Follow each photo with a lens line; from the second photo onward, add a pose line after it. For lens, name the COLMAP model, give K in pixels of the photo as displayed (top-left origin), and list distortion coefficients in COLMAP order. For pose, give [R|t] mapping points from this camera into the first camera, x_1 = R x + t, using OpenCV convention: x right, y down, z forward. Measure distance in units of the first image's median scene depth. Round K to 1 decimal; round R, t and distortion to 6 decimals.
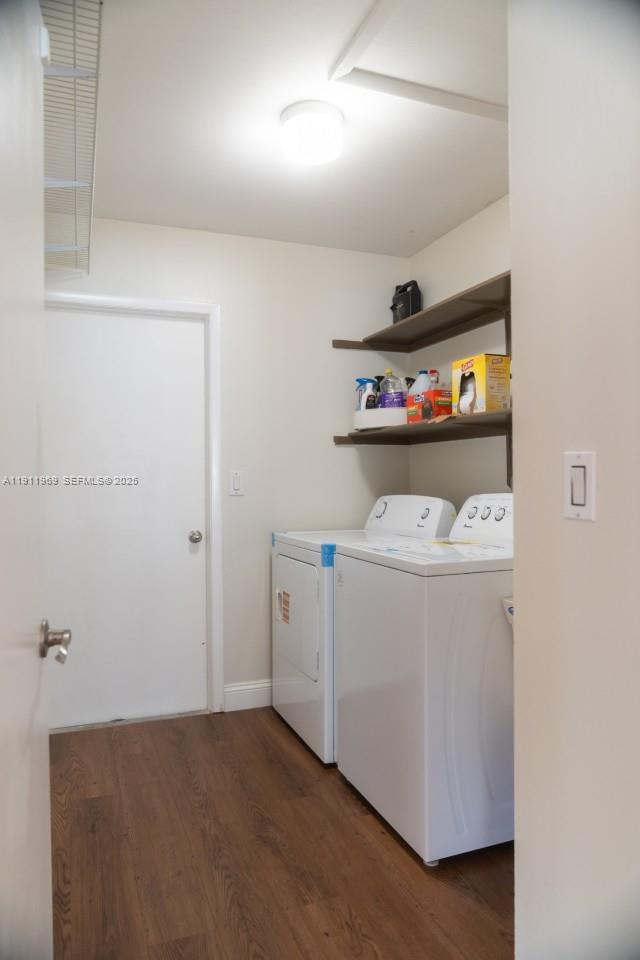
lens RADIAL K [[656.2, 0, 320.0], [0, 656.2, 480.0], [0, 0, 1]] dist [-0.004834, -0.001034]
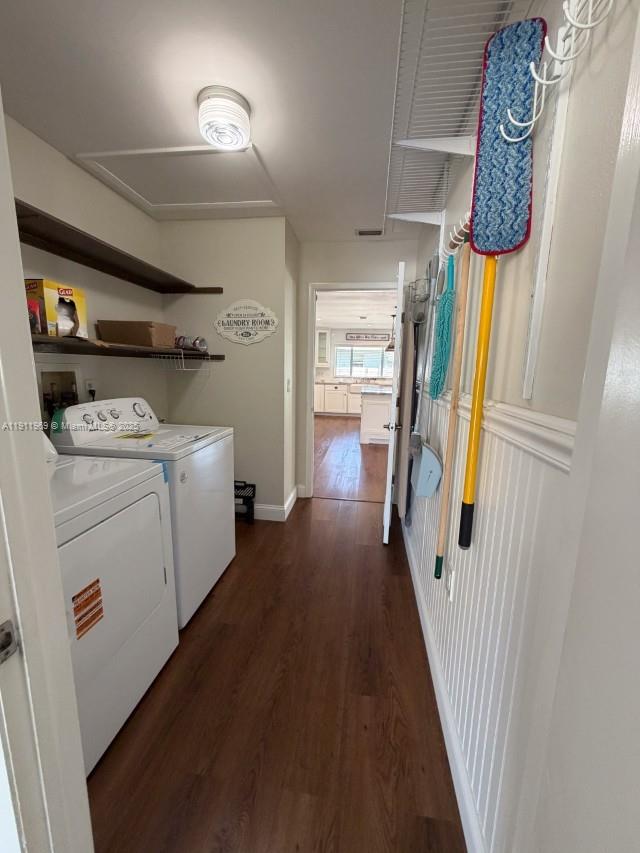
lens RADIAL K [[337.7, 0, 320.0], [0, 337.7, 426.5], [0, 0, 1]] dist [0.000492, 0.000067]
pose [[-0.878472, -0.092645, 0.468726, -0.495610], [-0.013665, 0.985491, 0.169175, -0.056095], [-0.477599, 0.142210, -0.866992, 1.457735]]
